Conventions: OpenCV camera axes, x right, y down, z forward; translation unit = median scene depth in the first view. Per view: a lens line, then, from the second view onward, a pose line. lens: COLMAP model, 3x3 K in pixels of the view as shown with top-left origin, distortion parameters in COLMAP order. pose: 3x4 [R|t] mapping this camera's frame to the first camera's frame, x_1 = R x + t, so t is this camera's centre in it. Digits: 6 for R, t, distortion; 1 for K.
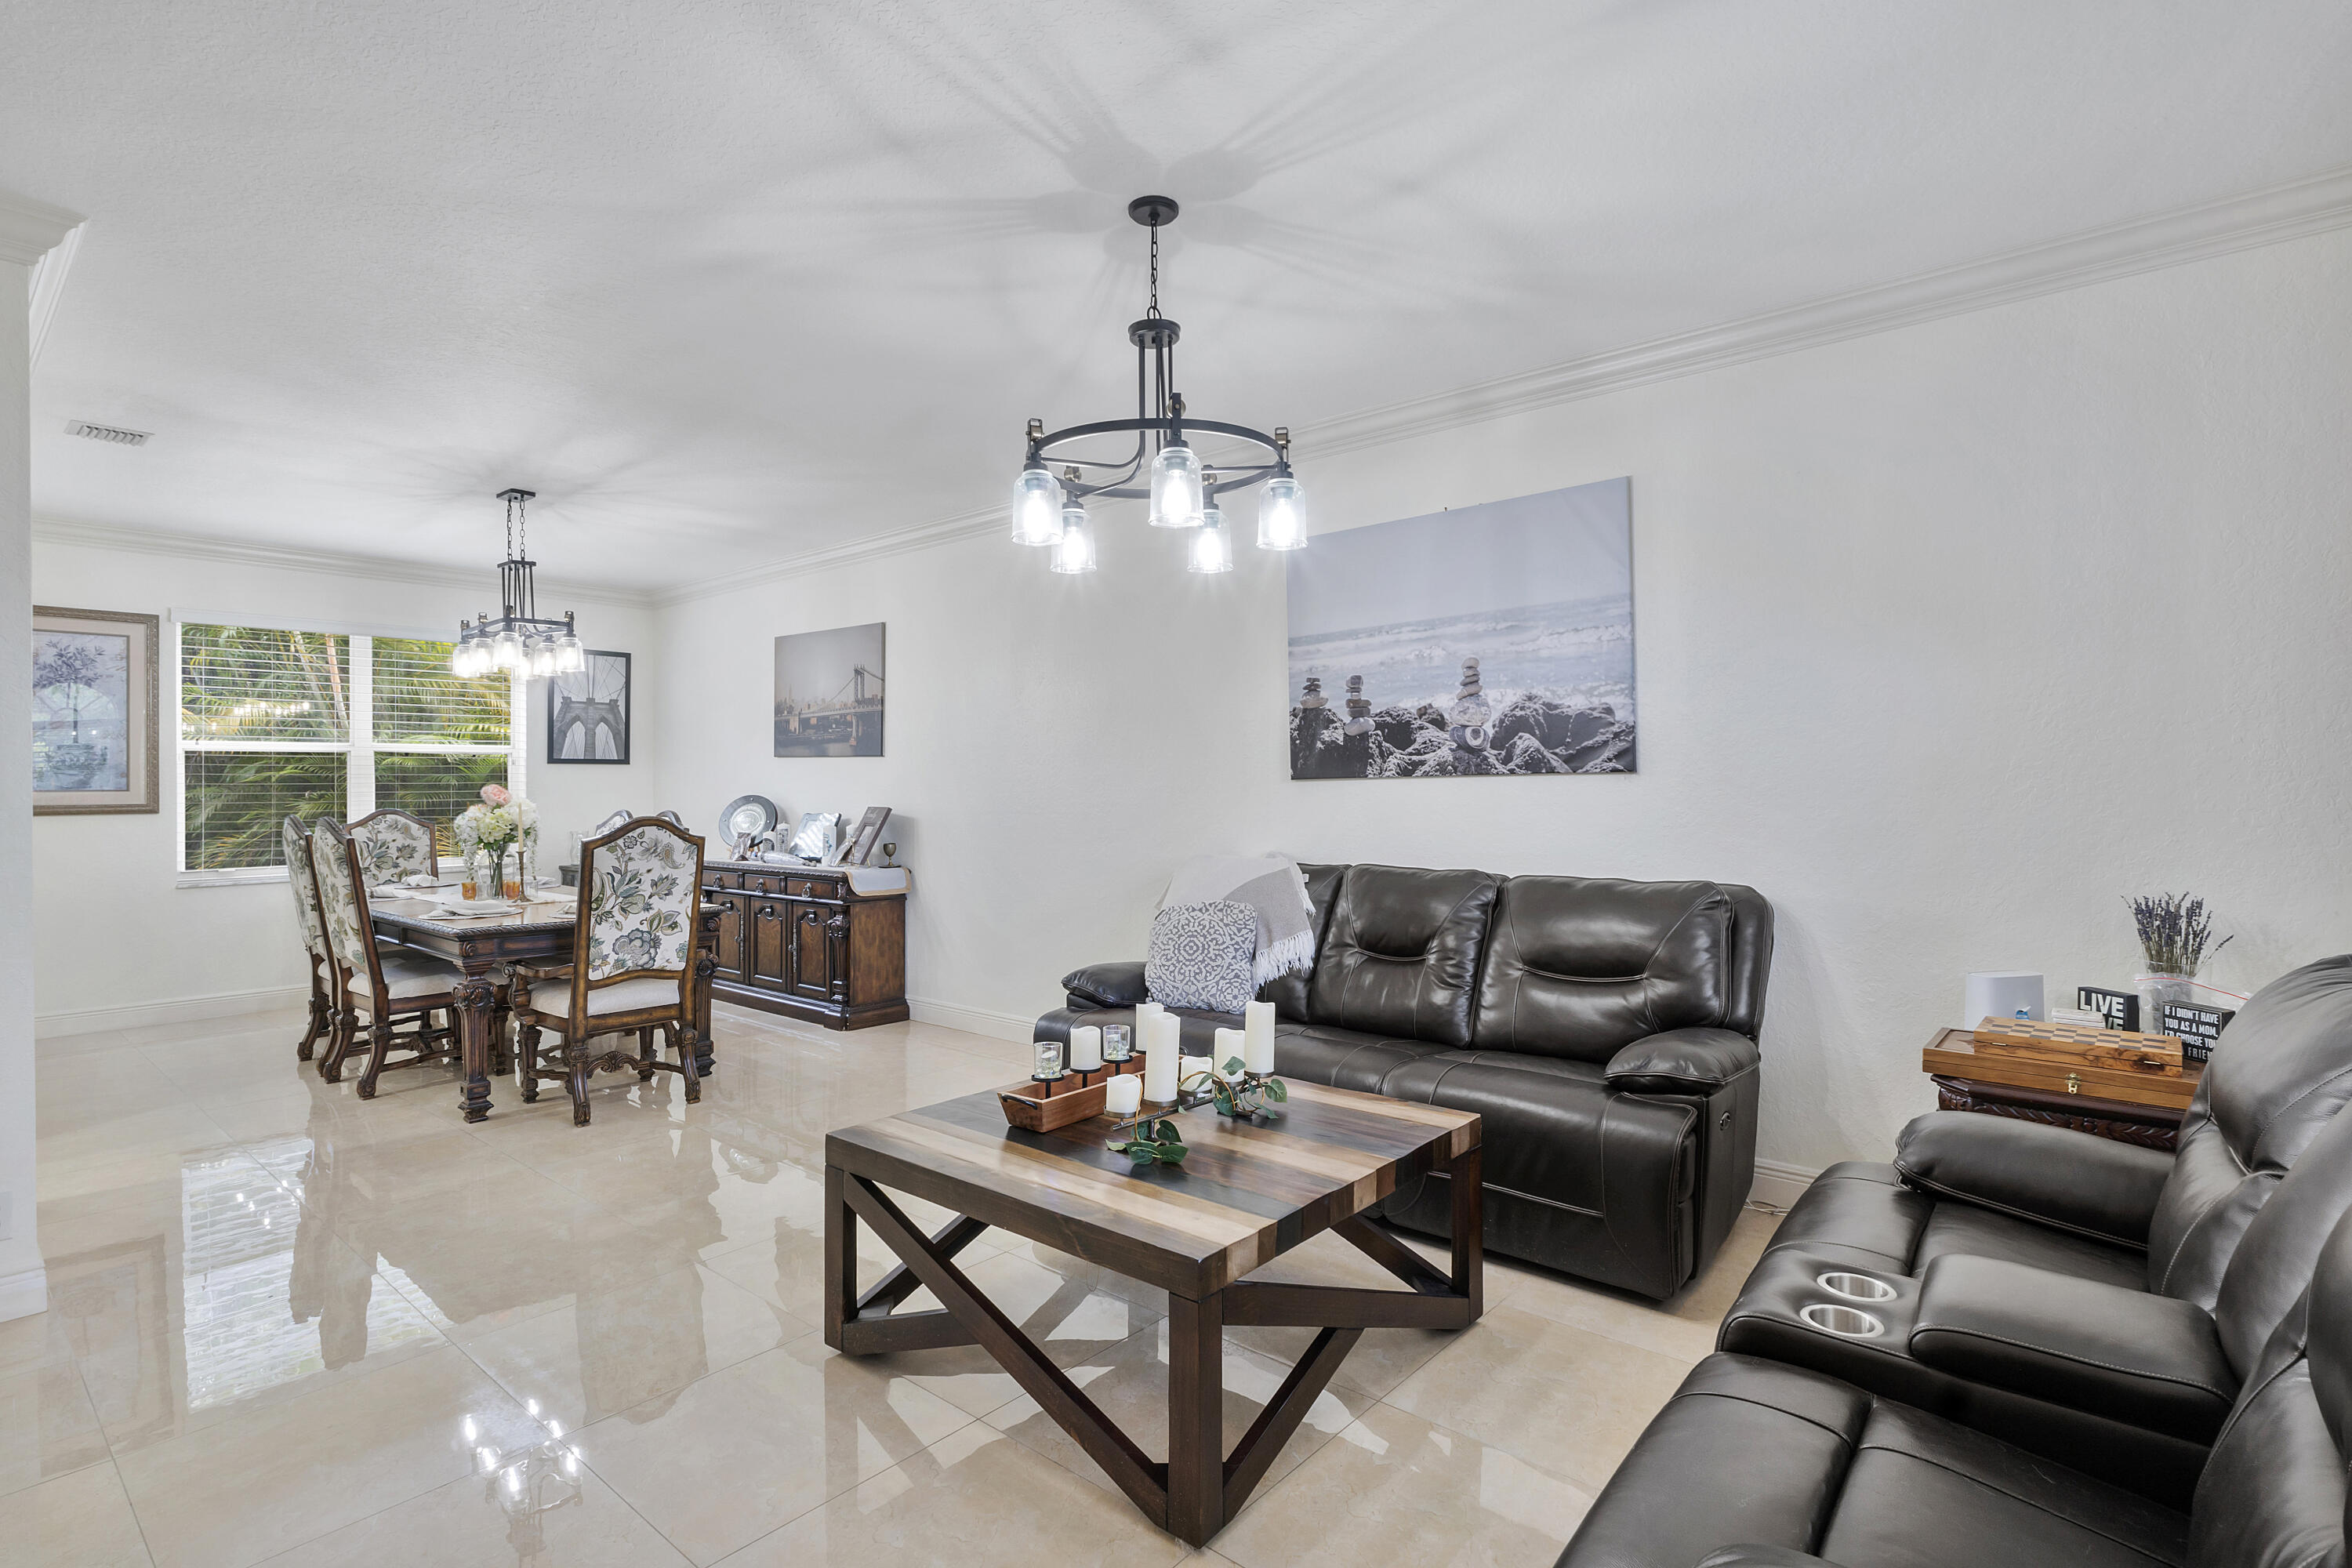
lens RADIAL K [[1129.6, 0, 1173.2], [0, 1129.6, 781.6], [0, 0, 1]] dist [-0.004357, -0.000571]
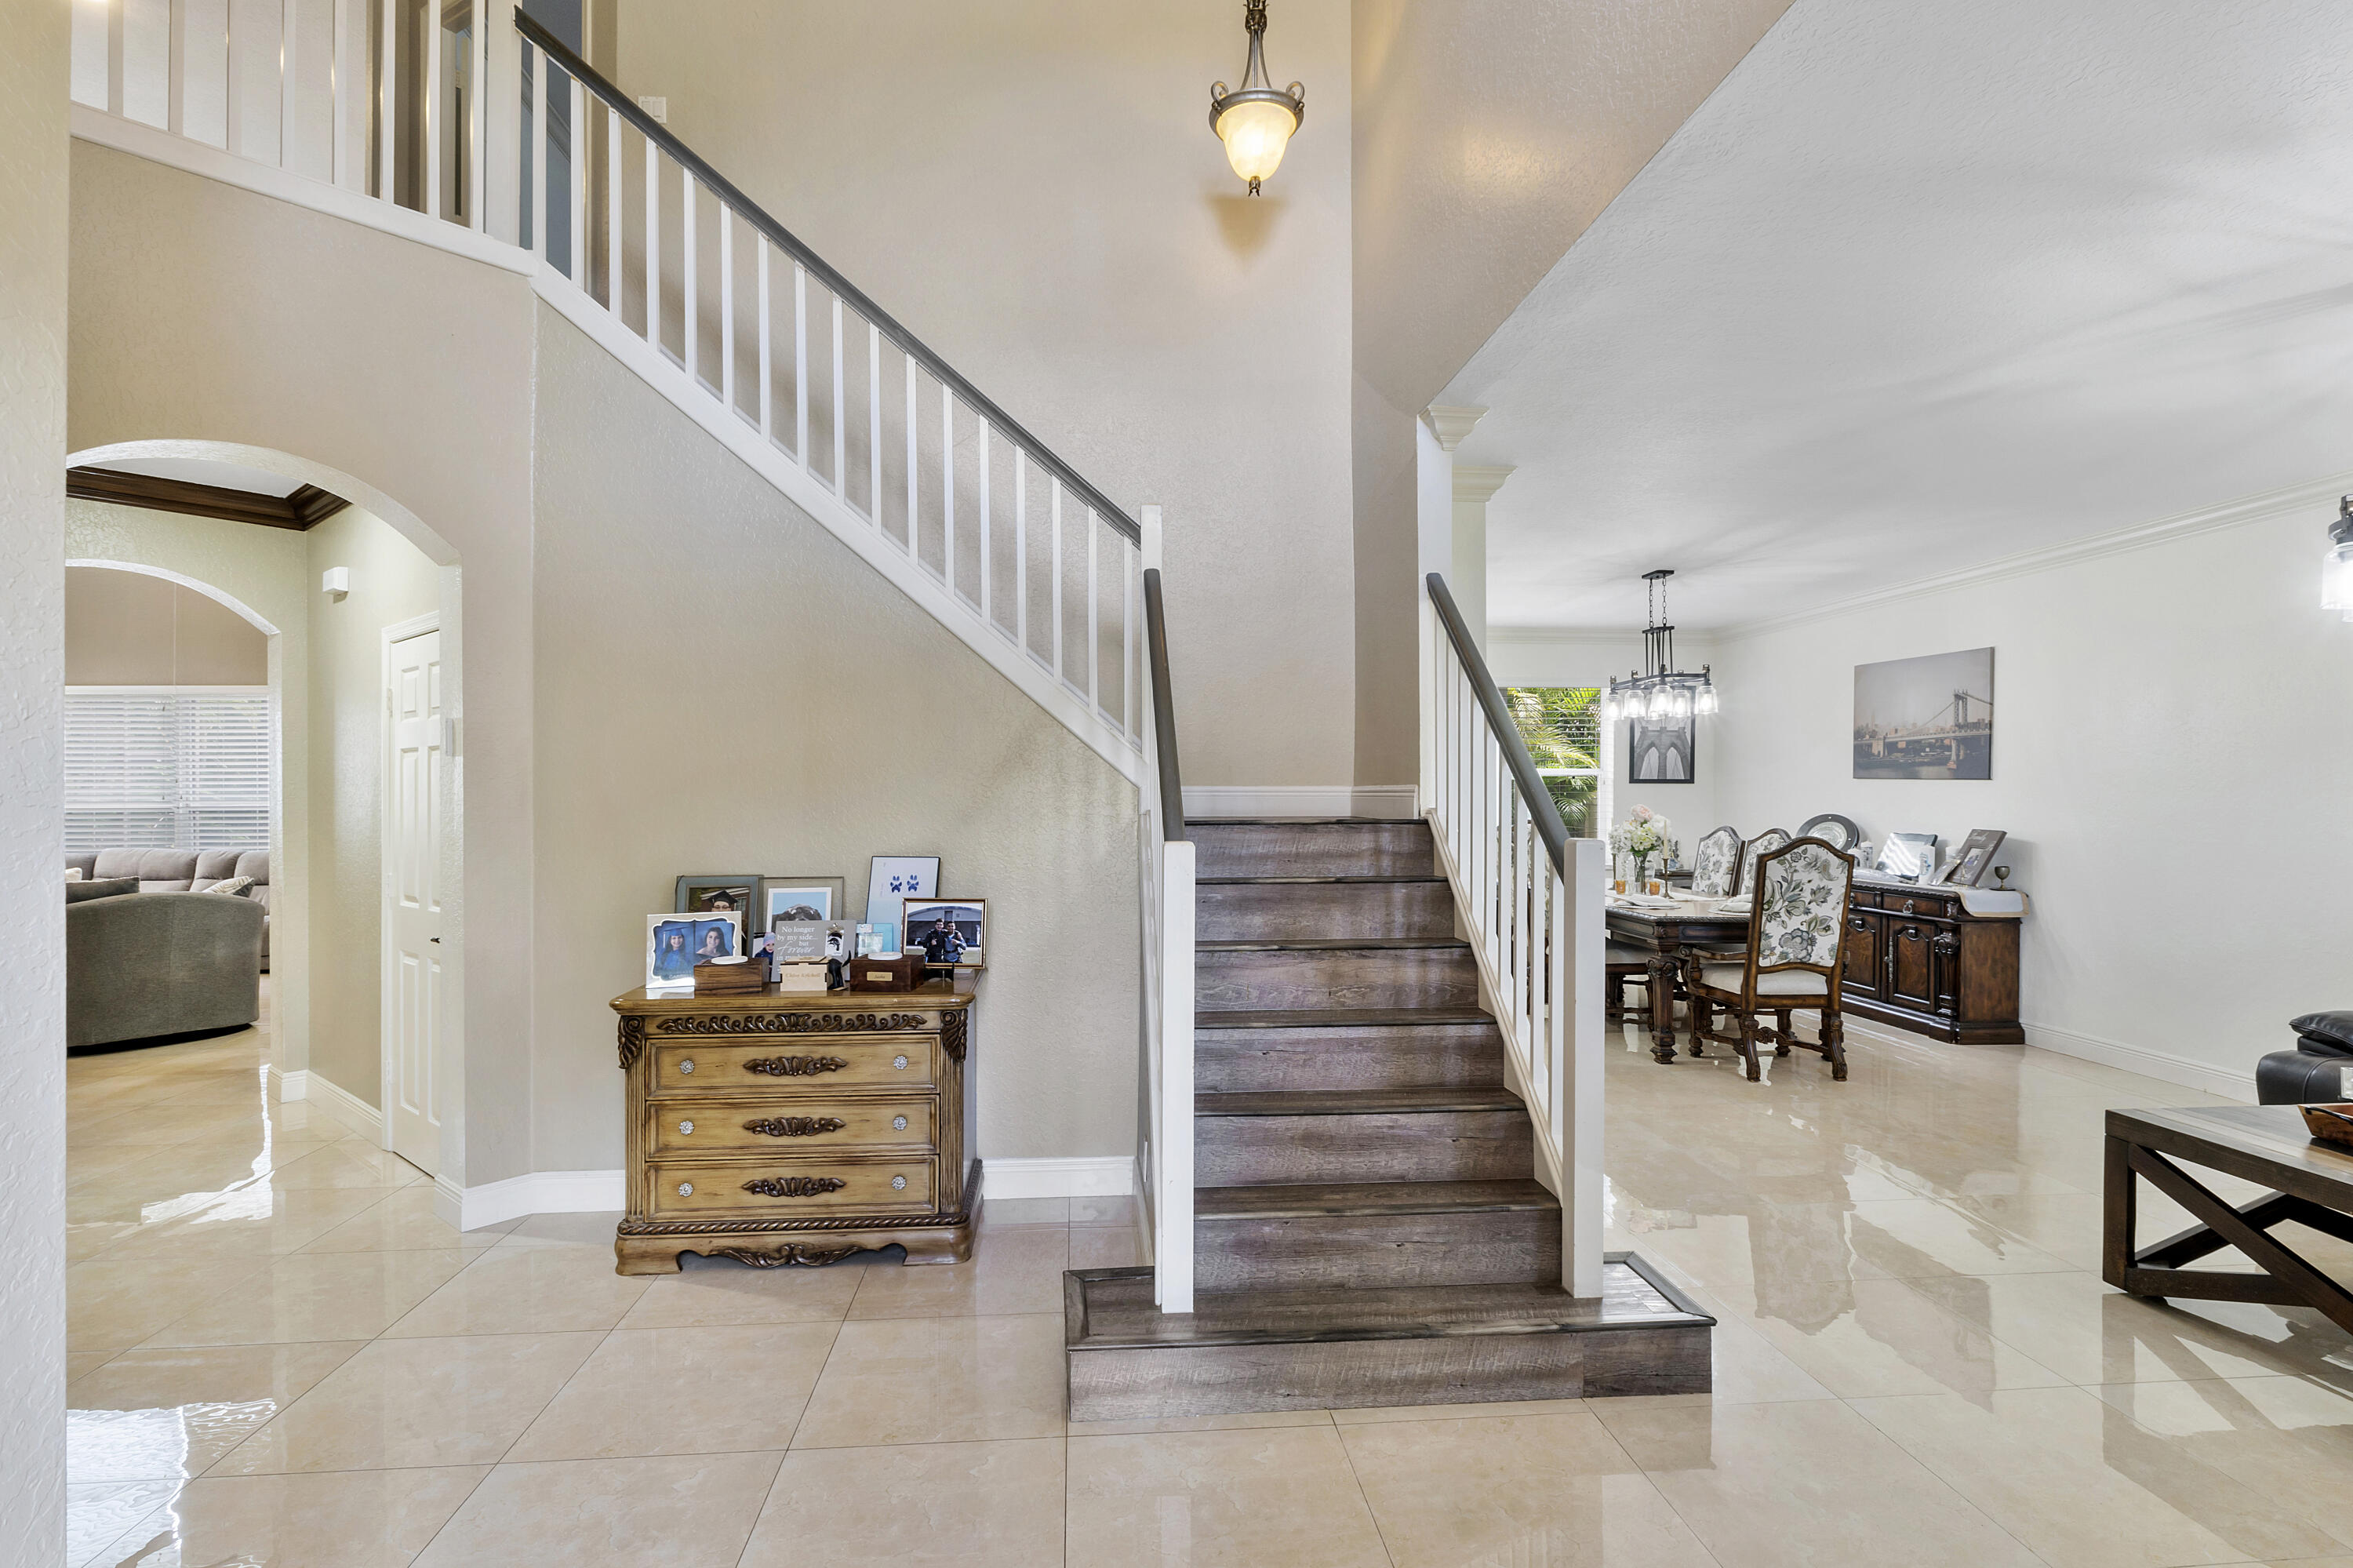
lens RADIAL K [[1134.9, 0, 1172.1], [0, 1134.9, 791.1], [0, 0, 1]] dist [-0.004502, -0.000227]
pose [[0.712041, 0.006659, -0.702106, -0.072494], [-0.004301, 0.999978, 0.005122, -0.015206], [0.702124, -0.000628, 0.712054, -0.251270]]
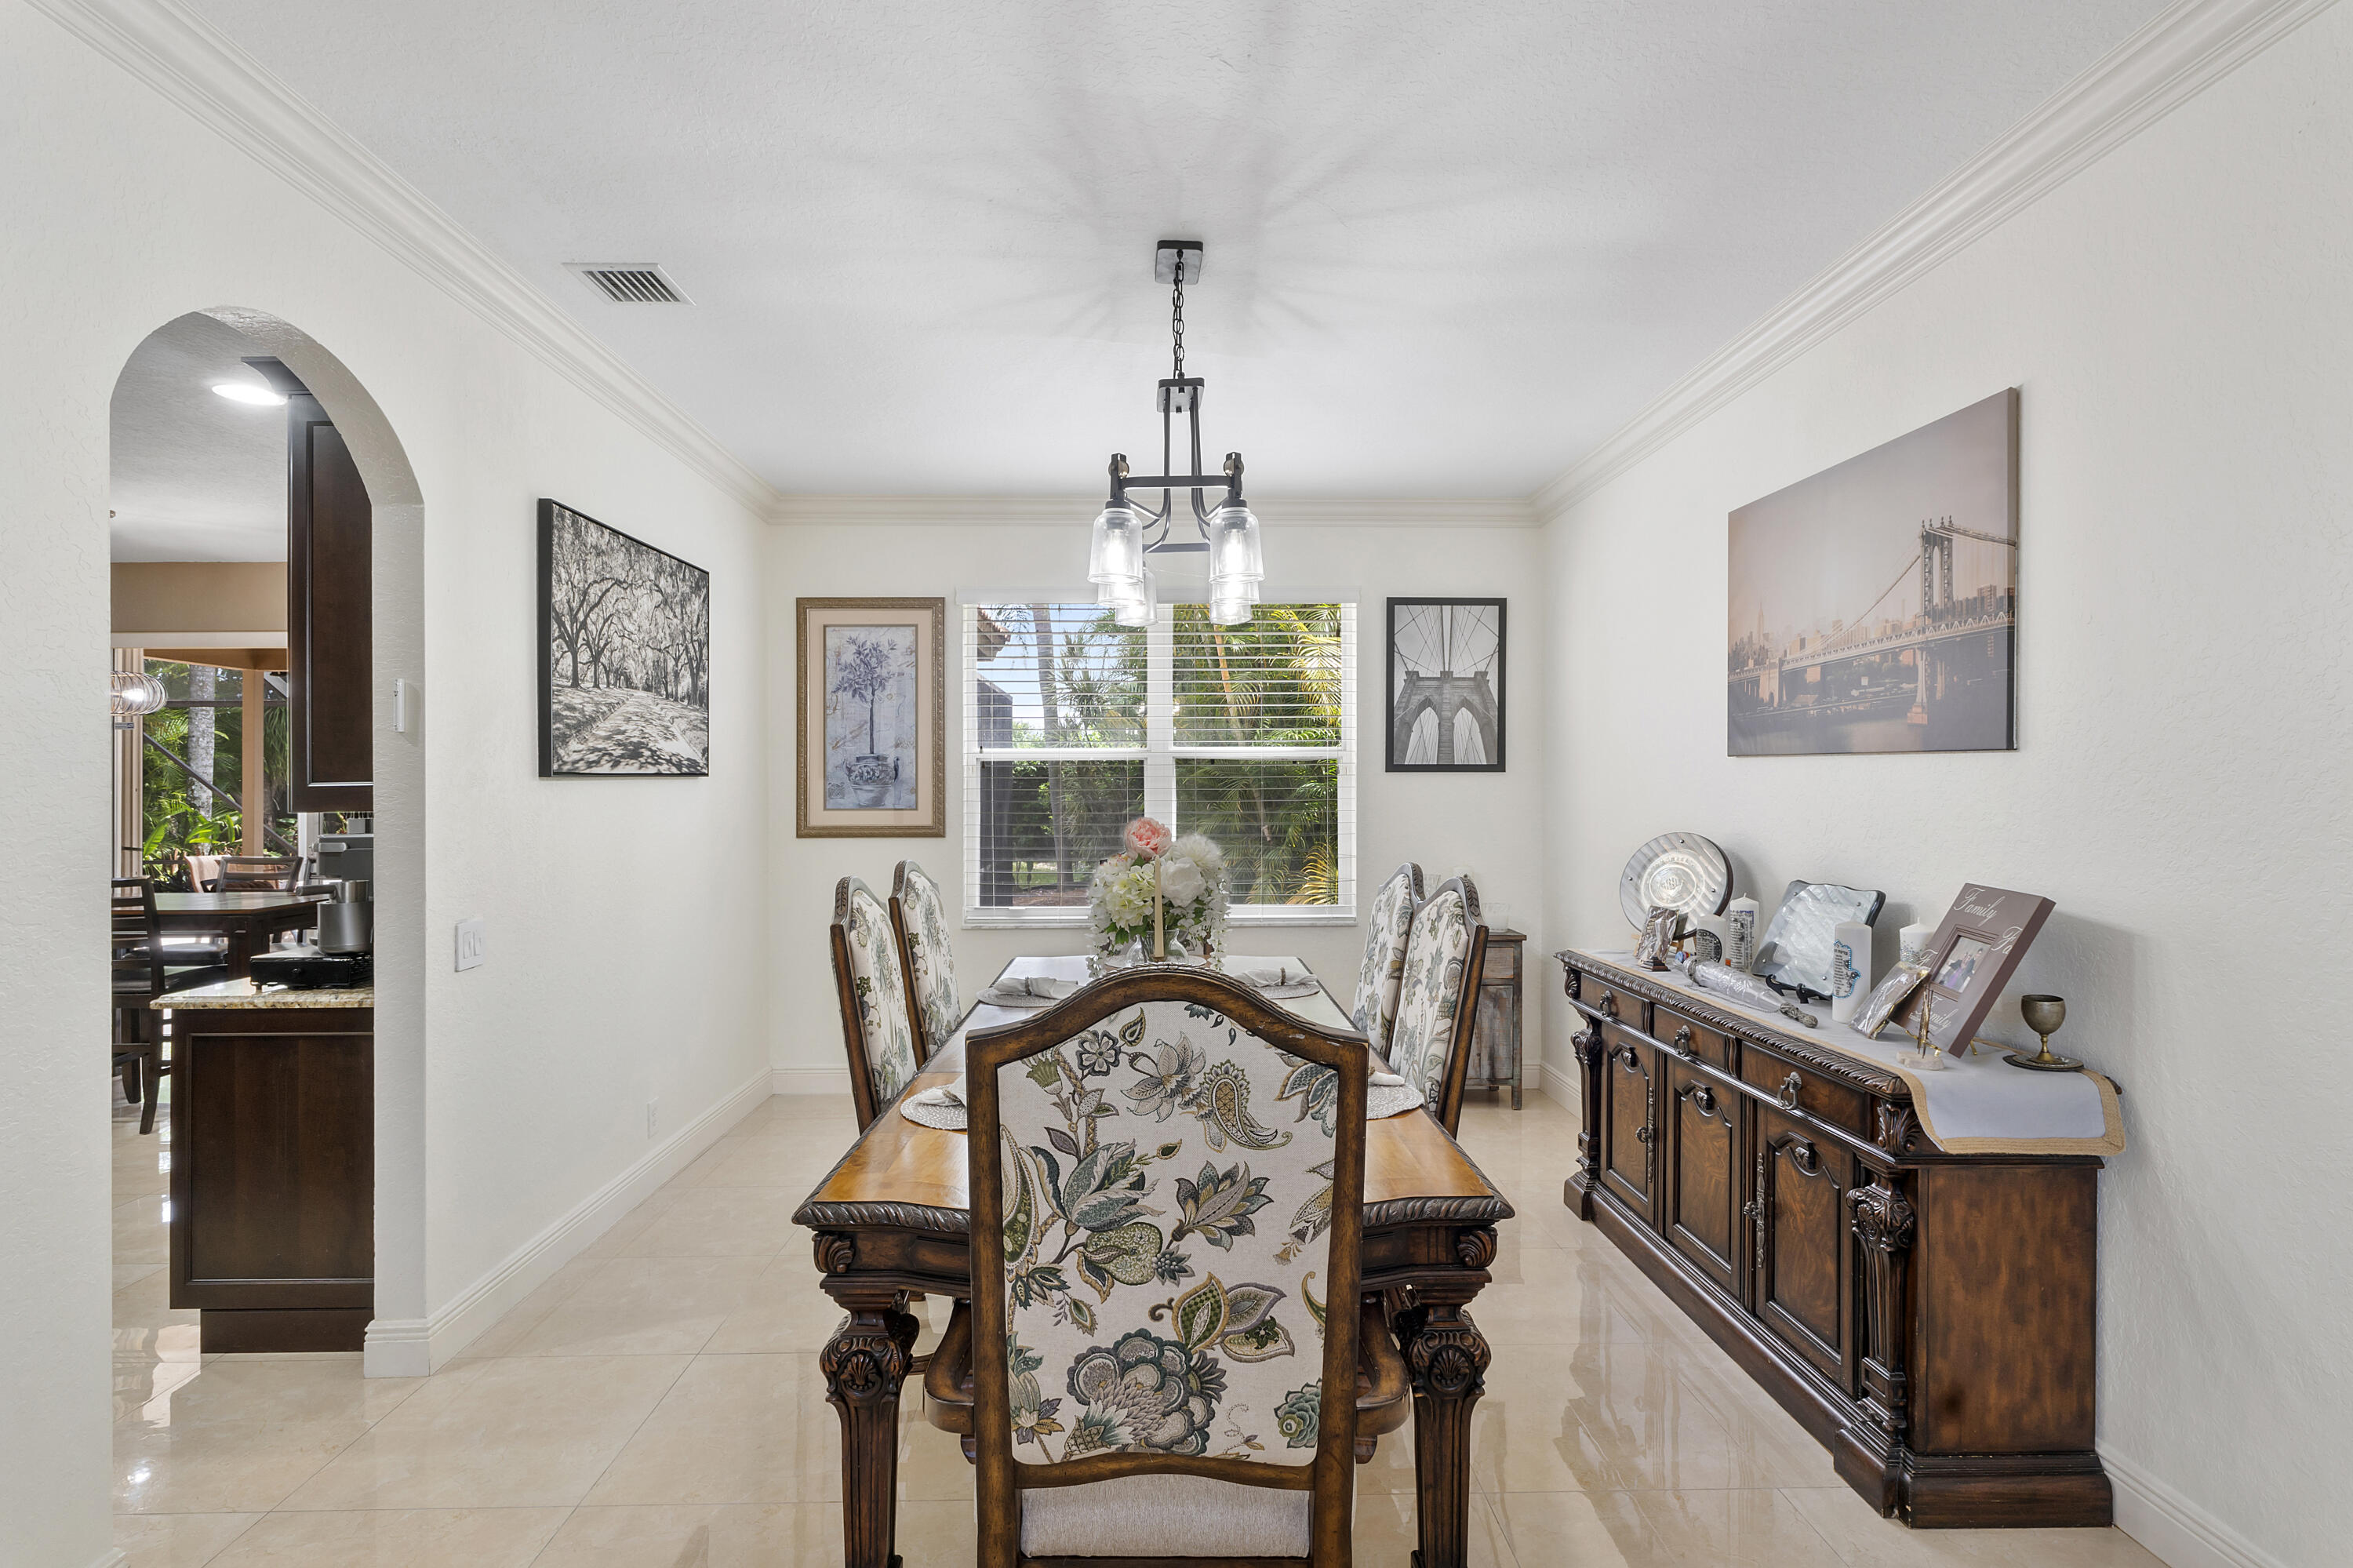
lens RADIAL K [[1130.2, 0, 1173.7], [0, 1130.2, 781.6], [0, 0, 1]] dist [-0.004357, -0.000571]
pose [[0.668497, -0.000248, -0.743715, -0.178389], [-0.000454, 1.000000, -0.000741, -0.012530], [0.743714, 0.000833, 0.668497, 0.587929]]
